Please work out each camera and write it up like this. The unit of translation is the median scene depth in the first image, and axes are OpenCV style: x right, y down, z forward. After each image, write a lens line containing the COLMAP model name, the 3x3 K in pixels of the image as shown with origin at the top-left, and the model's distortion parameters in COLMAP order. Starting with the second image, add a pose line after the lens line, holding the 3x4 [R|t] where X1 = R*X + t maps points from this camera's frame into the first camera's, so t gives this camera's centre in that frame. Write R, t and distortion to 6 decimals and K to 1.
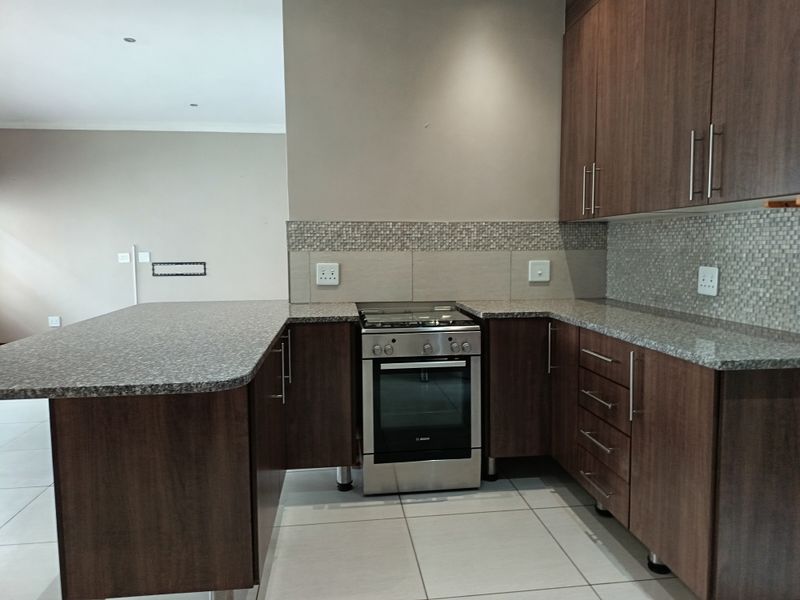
lens RADIAL K [[554.0, 0, 400.0], [0, 554.0, 300.0], [0, 0, 1]] dist [0.069353, -0.088227]
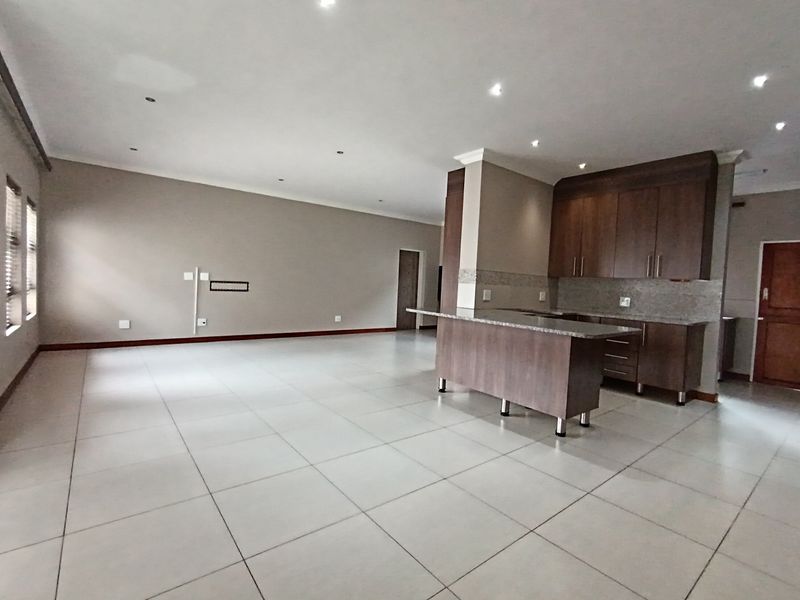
lens RADIAL K [[379.9, 0, 399.3], [0, 379.9, 297.9], [0, 0, 1]] dist [-0.003718, -0.000392]
pose [[0.849340, 0.024939, 0.527256, -1.363389], [-0.003954, 0.999156, -0.040891, 0.028581], [-0.527831, 0.032645, 0.848722, -0.067924]]
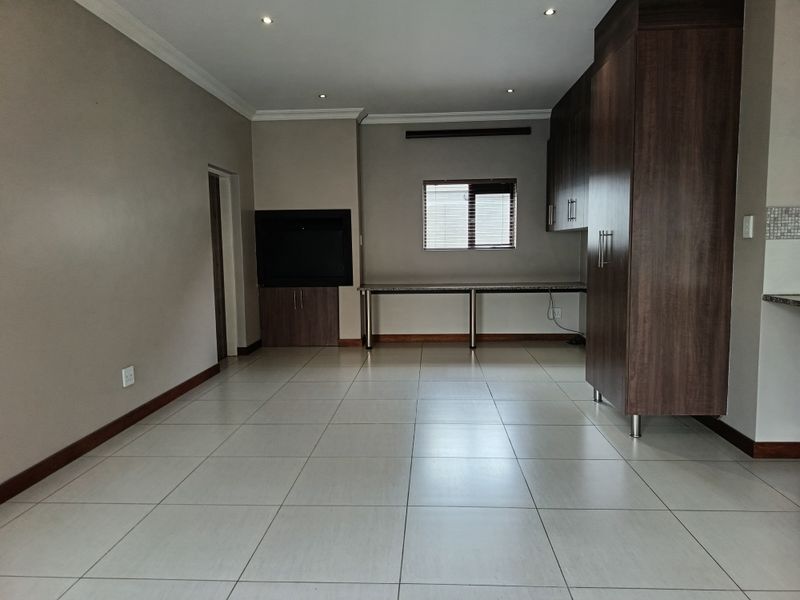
lens RADIAL K [[554.0, 0, 400.0], [0, 554.0, 300.0], [0, 0, 1]] dist [0.069353, -0.088227]
pose [[0.174435, -0.090443, 0.980506, -1.441818], [0.106684, 0.991647, 0.072491, -0.146190], [-0.978872, 0.091959, 0.182627, 1.738363]]
